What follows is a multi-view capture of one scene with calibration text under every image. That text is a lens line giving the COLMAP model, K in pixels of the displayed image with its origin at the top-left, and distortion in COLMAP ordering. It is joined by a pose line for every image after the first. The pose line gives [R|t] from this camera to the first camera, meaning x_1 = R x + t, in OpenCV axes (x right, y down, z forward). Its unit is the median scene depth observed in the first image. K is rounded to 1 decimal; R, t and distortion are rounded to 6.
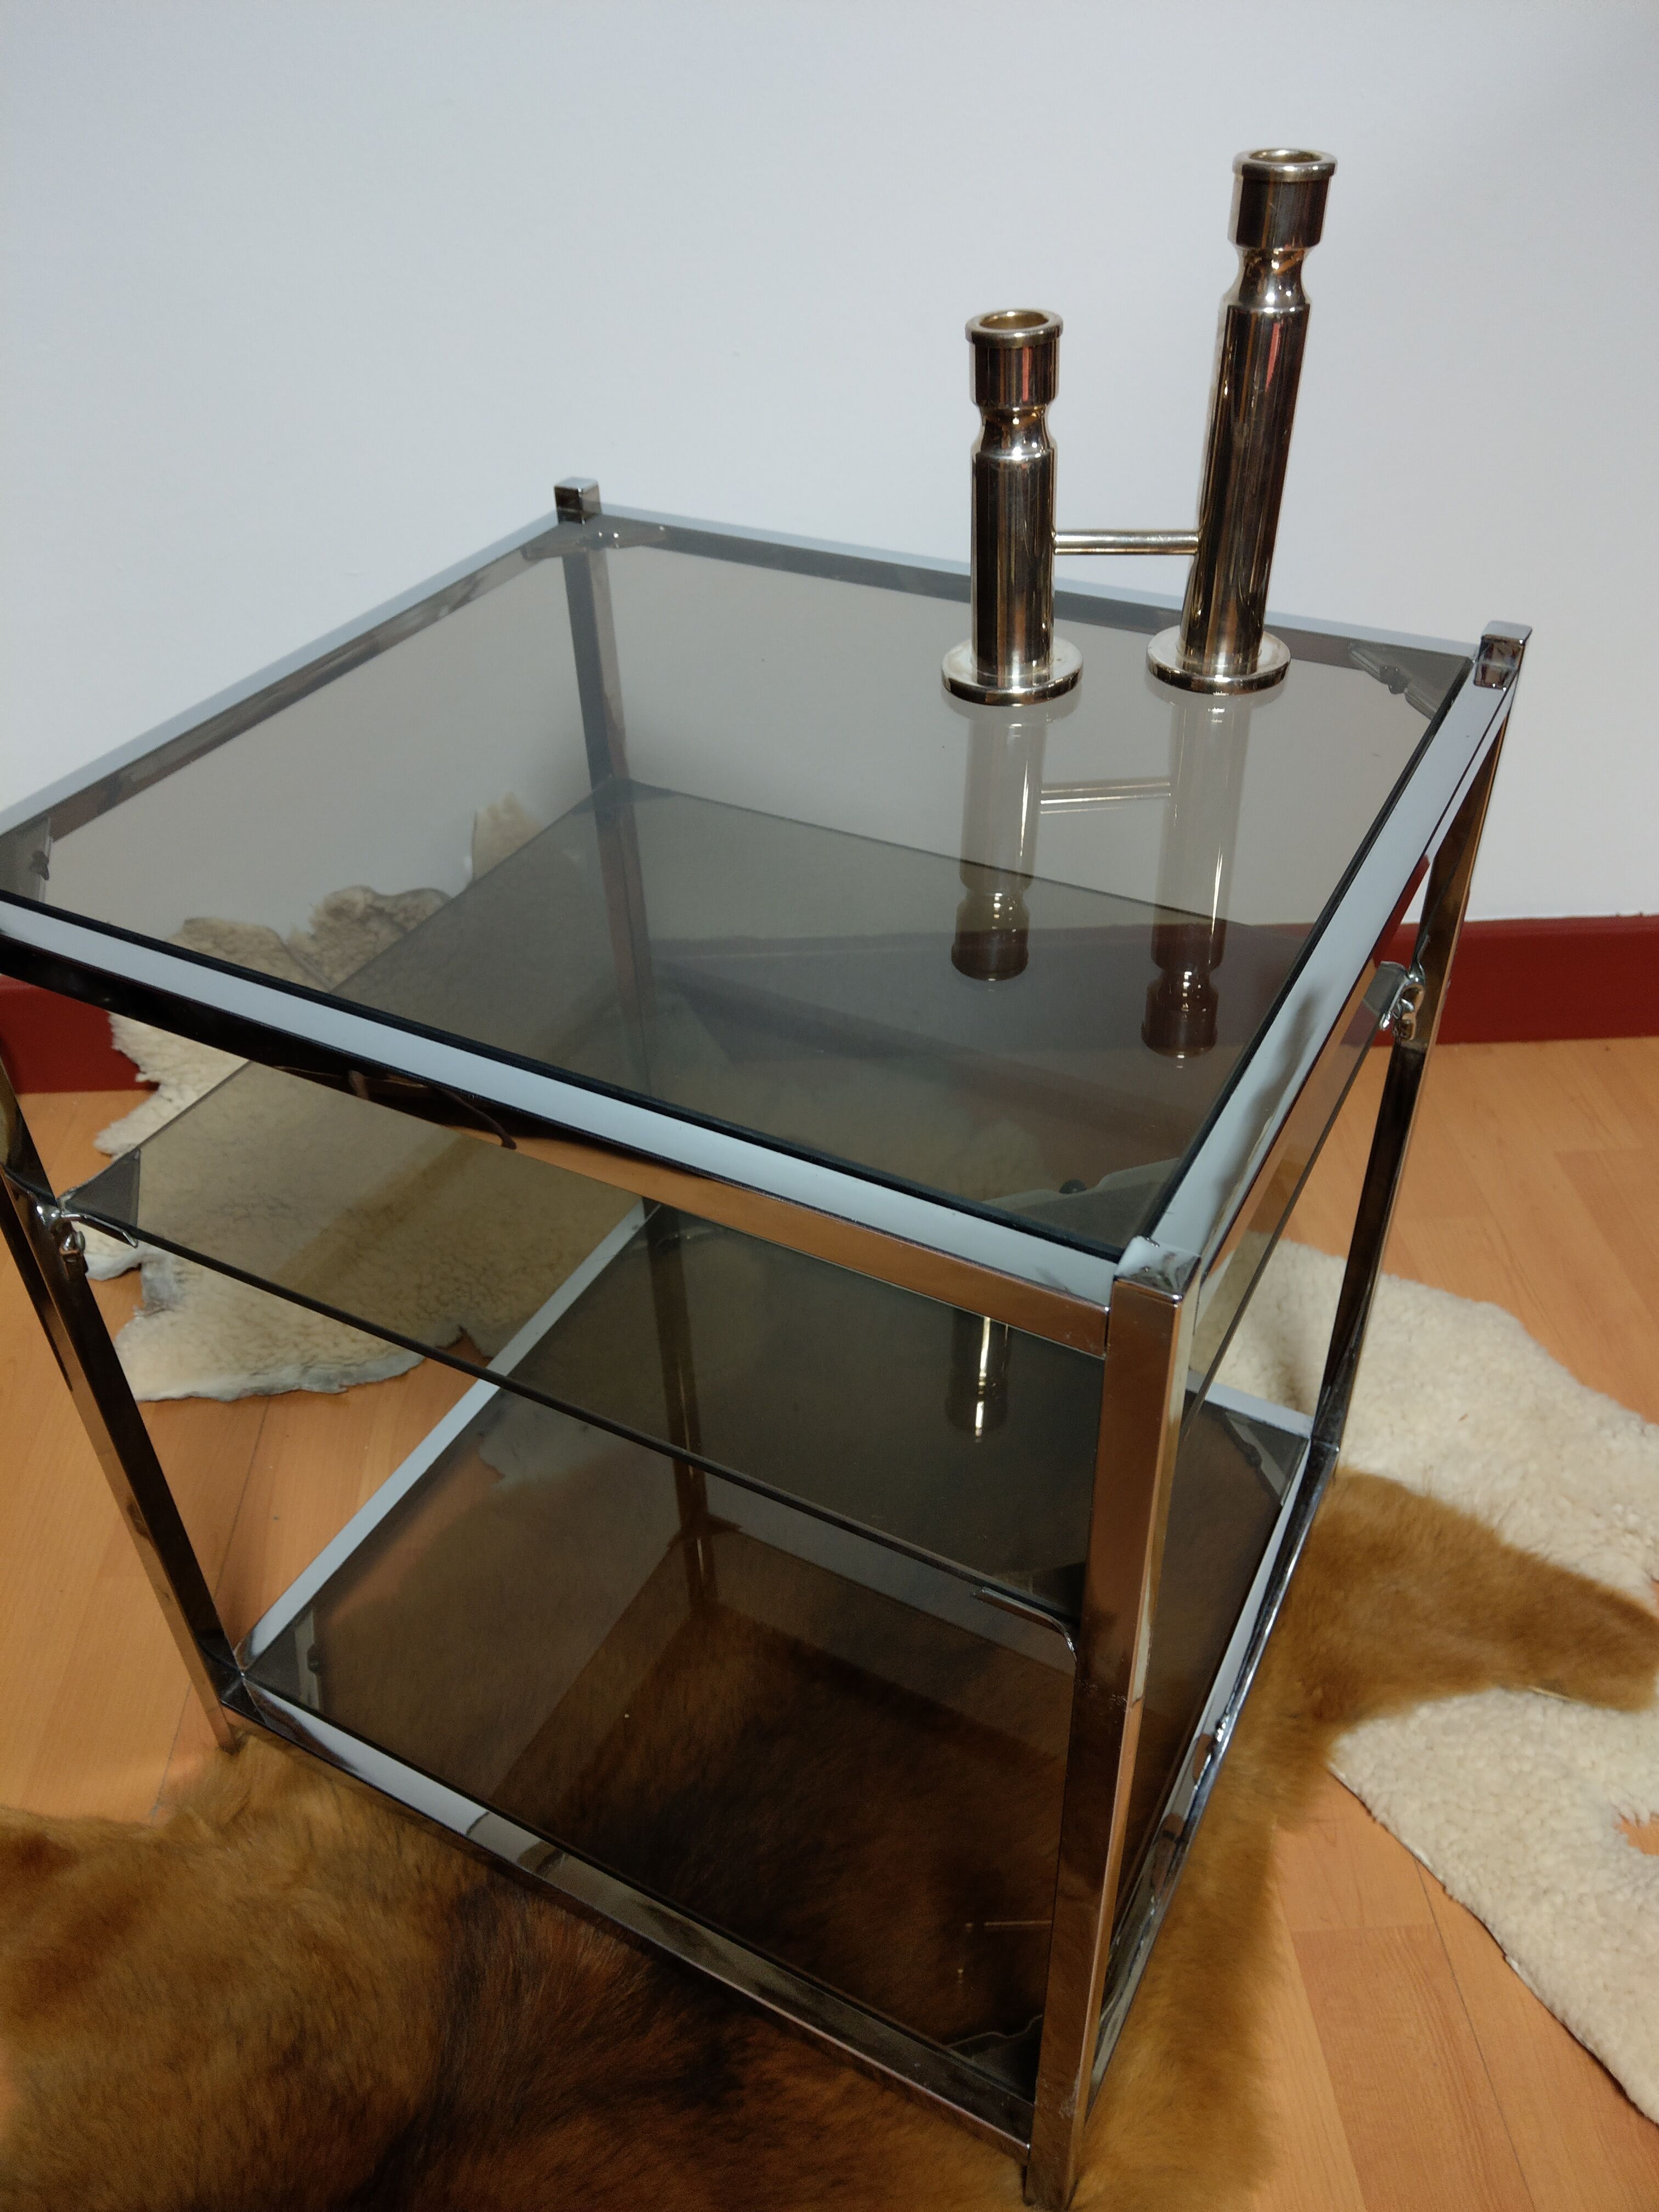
lens RADIAL K [[1735.1, 0, 829.5], [0, 1735.1, 1106.0], [0, 0, 1]] dist [0.090990, -0.074859]
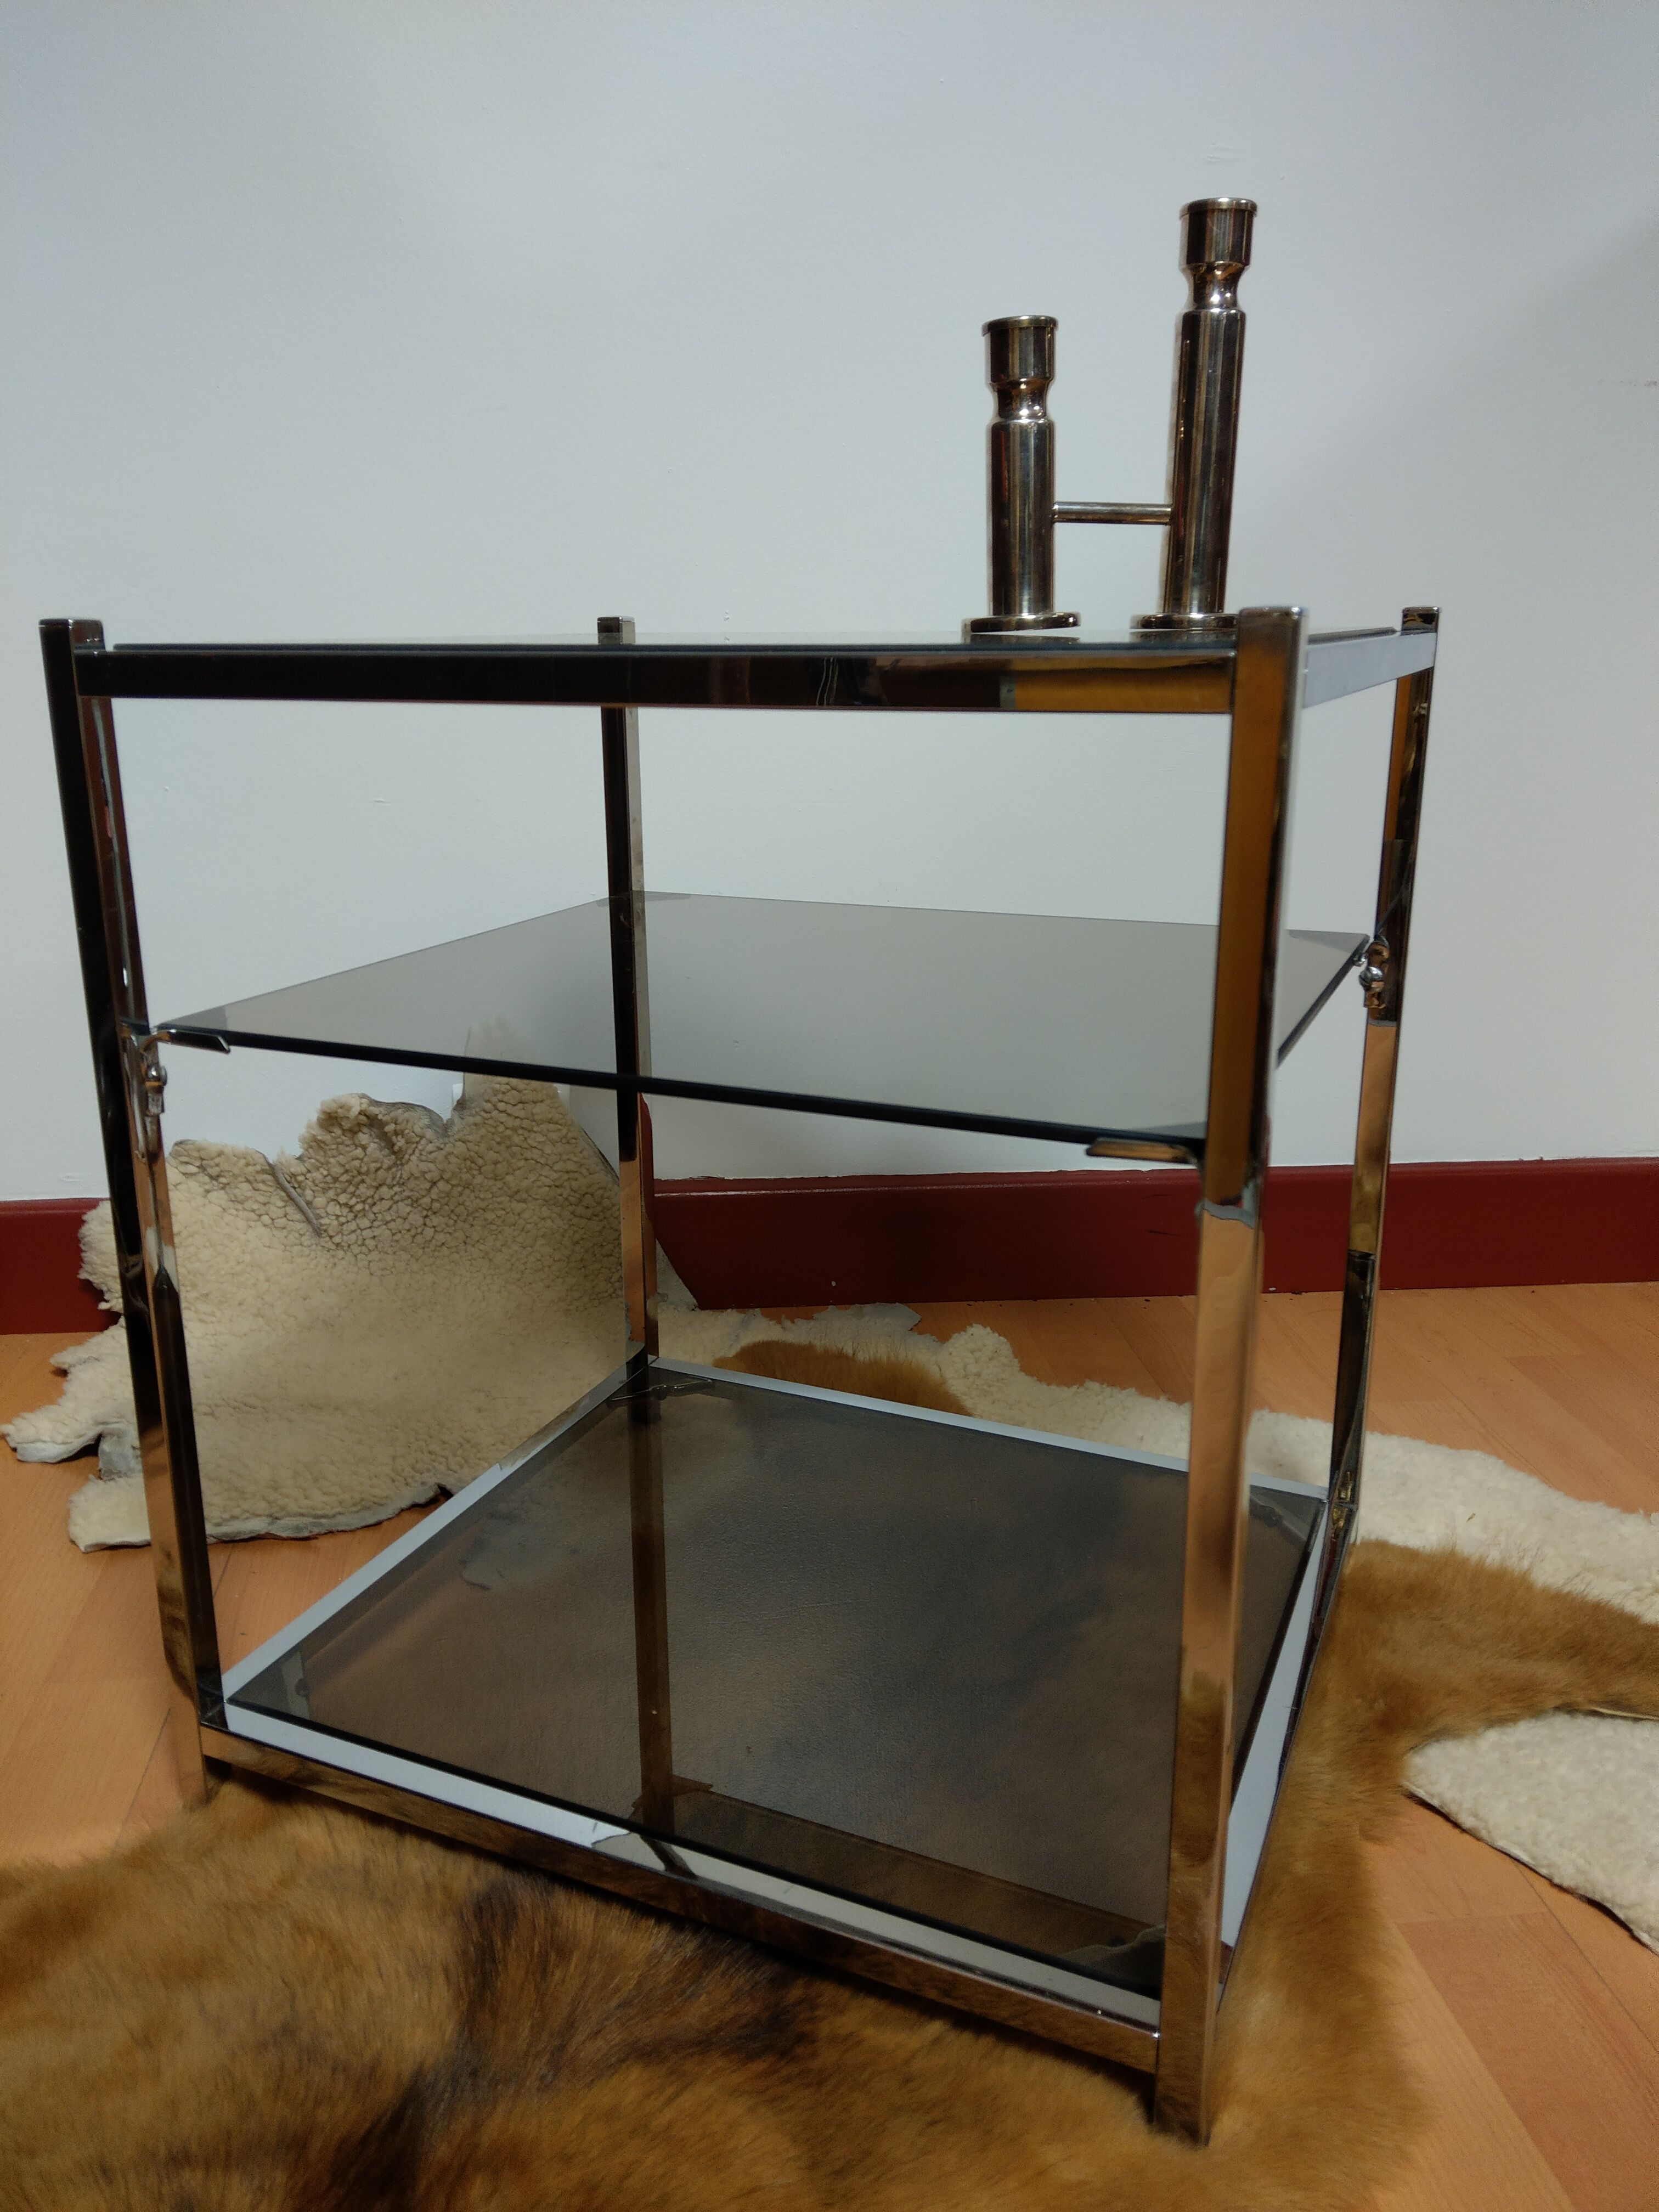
lens RADIAL K [[1733.6, 0, 825.6], [0, 1733.6, 1118.7], [0, 0, 1]] dist [0.095797, -0.050520]
pose [[0.997106, -0.002177, 0.075993, -0.093975], [0.030283, 0.928239, -0.370751, 0.395664], [-0.069732, 0.371979, 0.925618, 0.026645]]
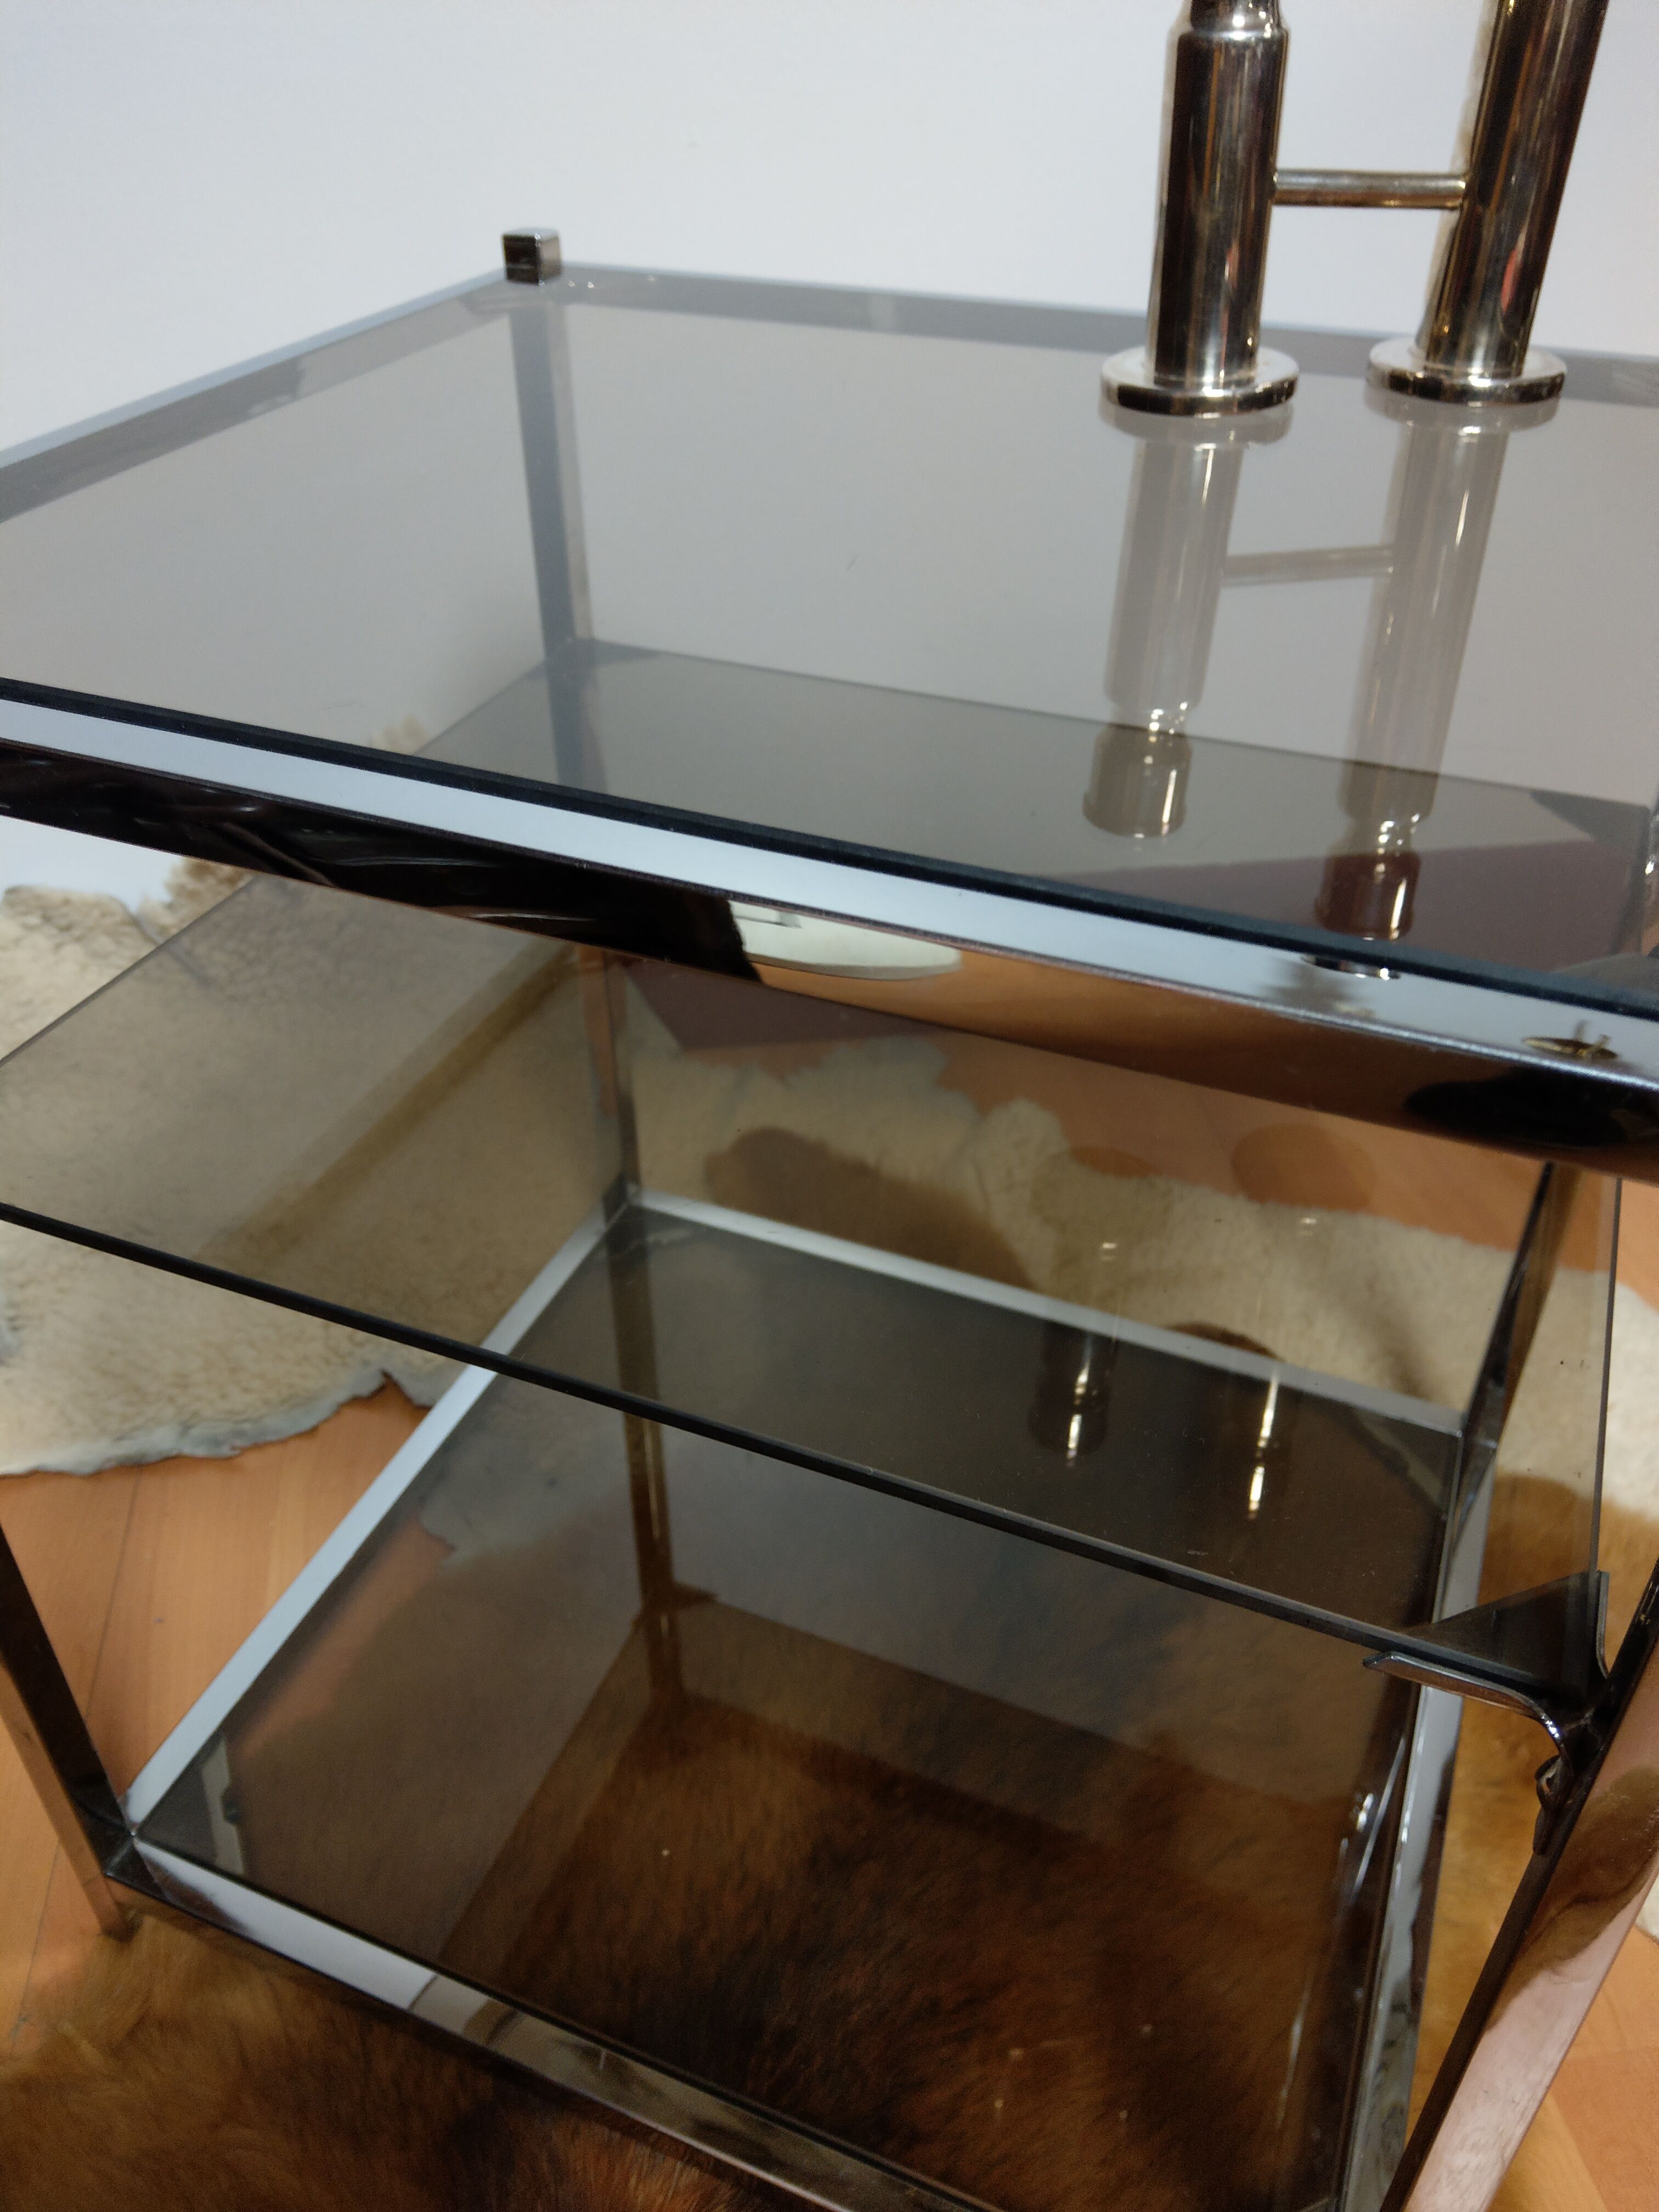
lens RADIAL K [[1773.9, 0, 836.2], [0, 1773.9, 1121.7], [0, 0, 1]] dist [0.040510, -0.007297]
pose [[0.994785, -0.039537, 0.094014, -0.100526], [0.042026, 0.998812, -0.024646, 0.056857], [-0.092928, 0.028469, 0.995266, 0.219540]]
